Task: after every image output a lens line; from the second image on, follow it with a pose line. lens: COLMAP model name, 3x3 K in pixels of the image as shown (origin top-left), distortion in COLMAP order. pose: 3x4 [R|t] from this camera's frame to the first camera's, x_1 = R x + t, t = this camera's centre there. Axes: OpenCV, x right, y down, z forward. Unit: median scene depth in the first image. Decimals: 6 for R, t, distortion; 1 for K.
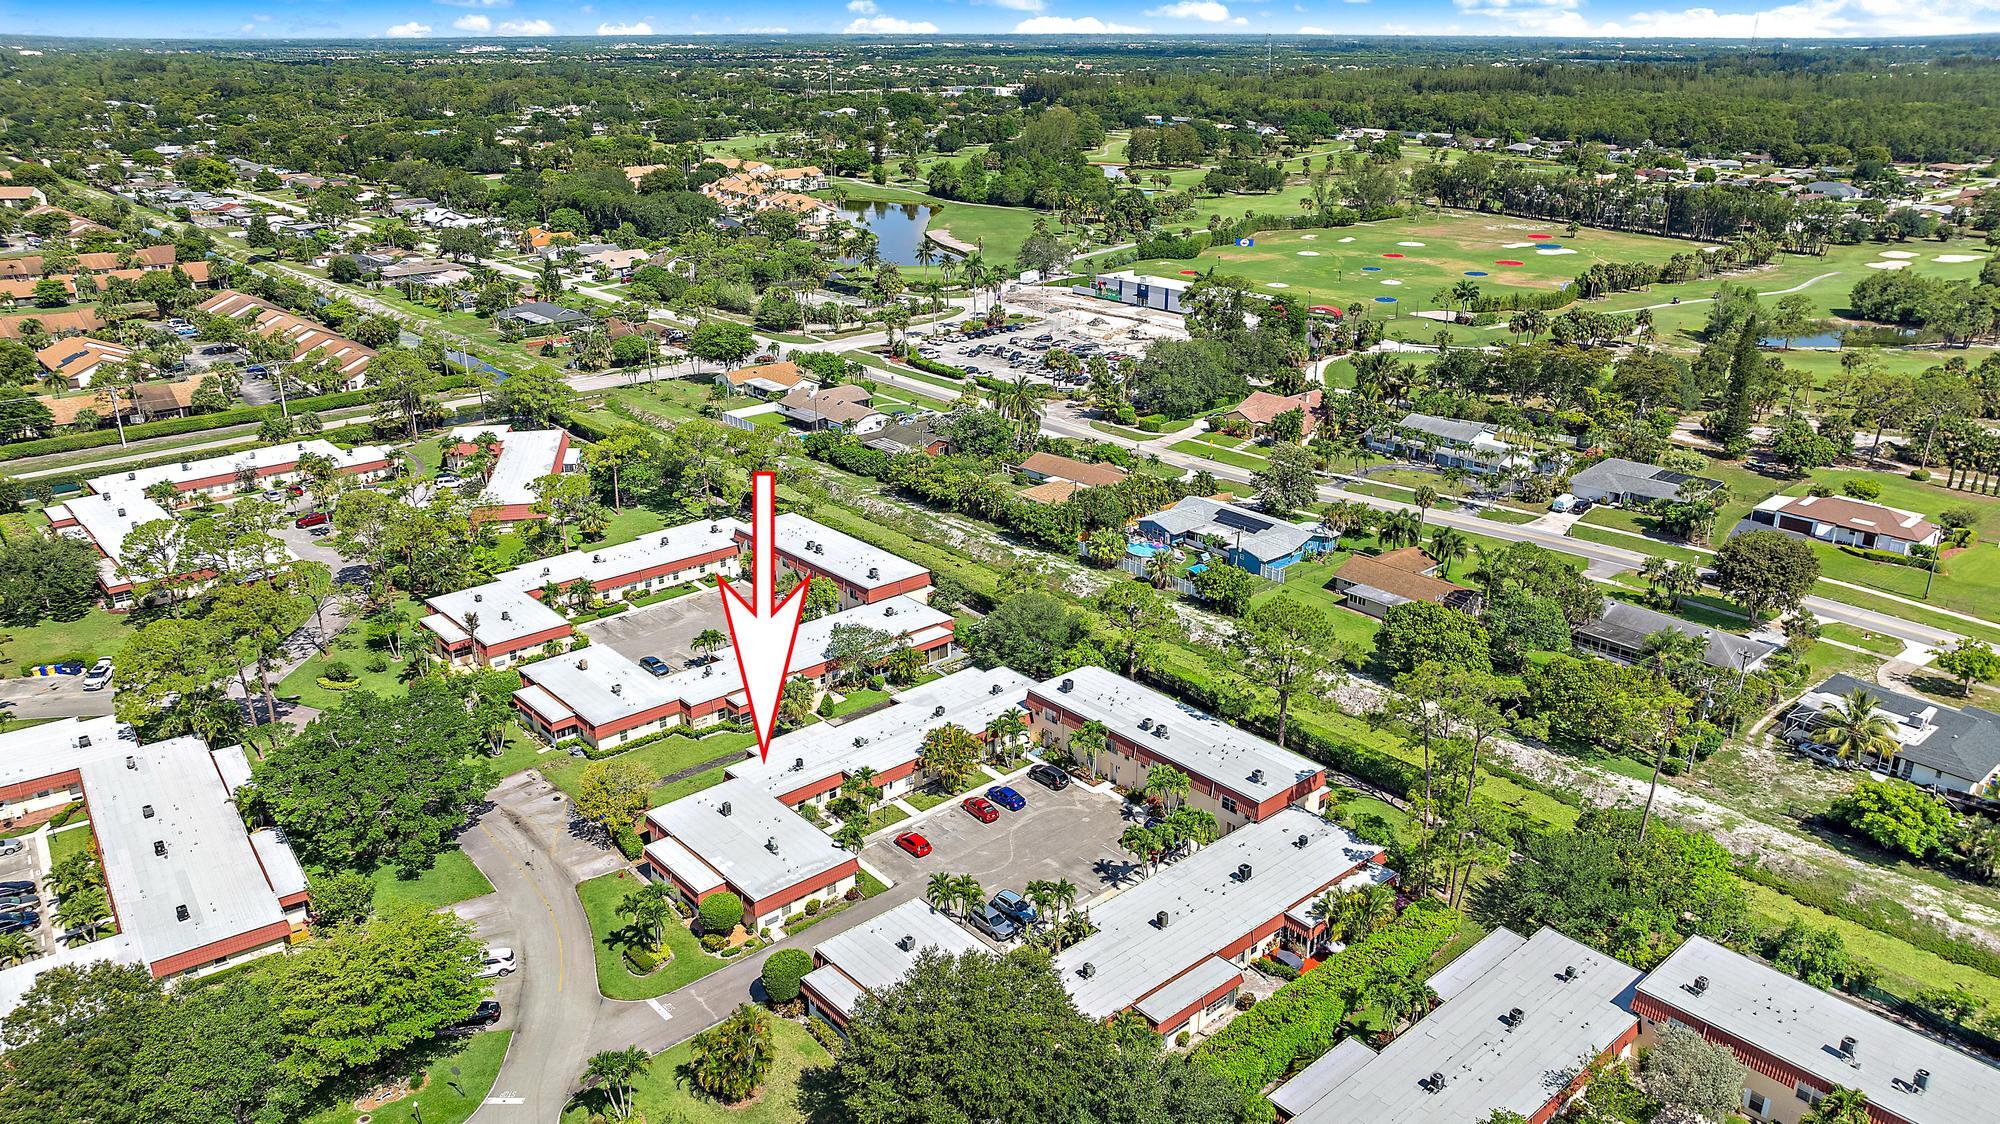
lens RADIAL K [[1402.0, 0, 1000.0], [0, 1402.0, 562.0], [0, 0, 1]] dist [0.001417, -0.041756]
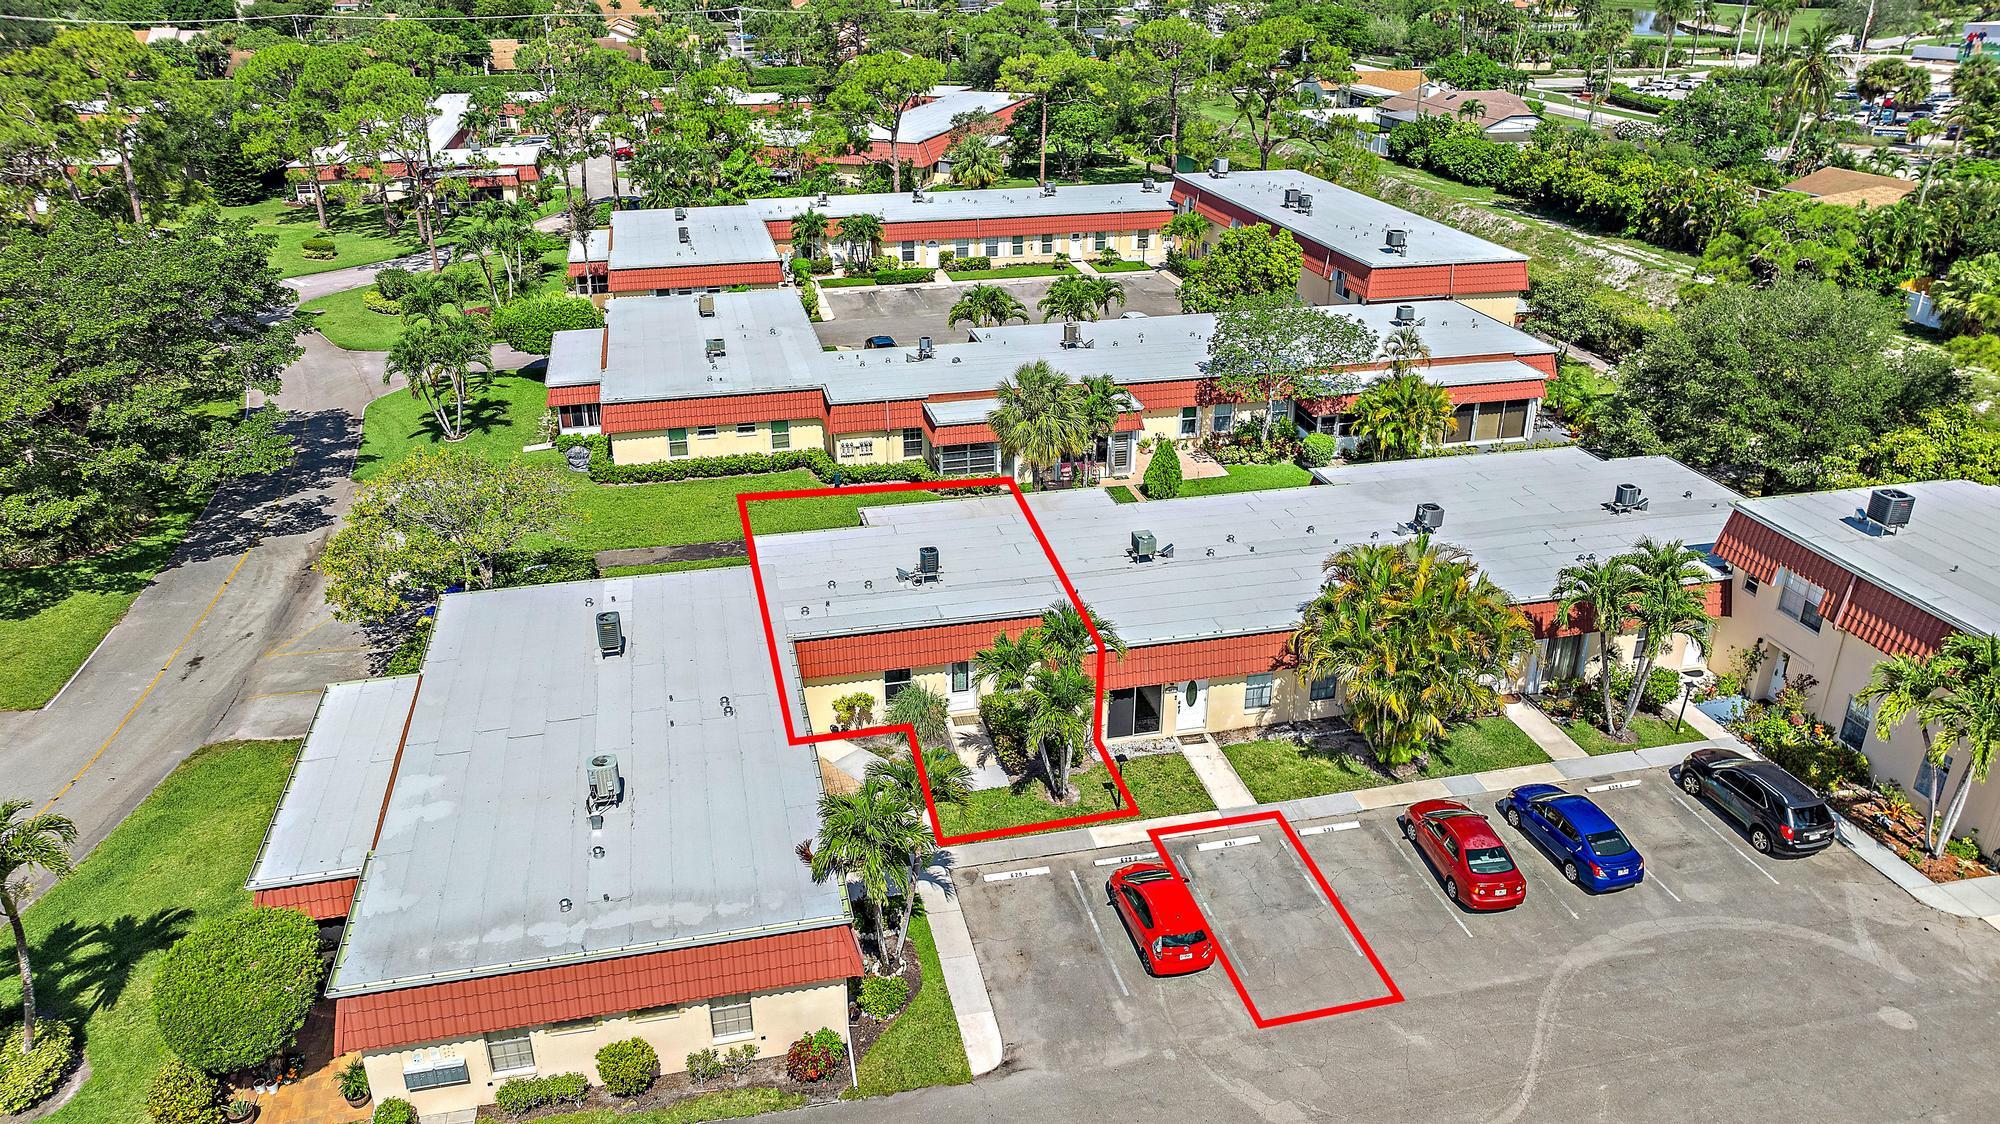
lens RADIAL K [[1402.0, 0, 1000.0], [0, 1402.0, 562.0], [0, 0, 1]] dist [0.001417, -0.041756]
pose [[0.881689, 0.195223, -0.429550, 0.012201], [-0.164499, 0.980452, 0.107952, 0.097852], [0.442228, -0.024520, 0.896568, 0.661454]]
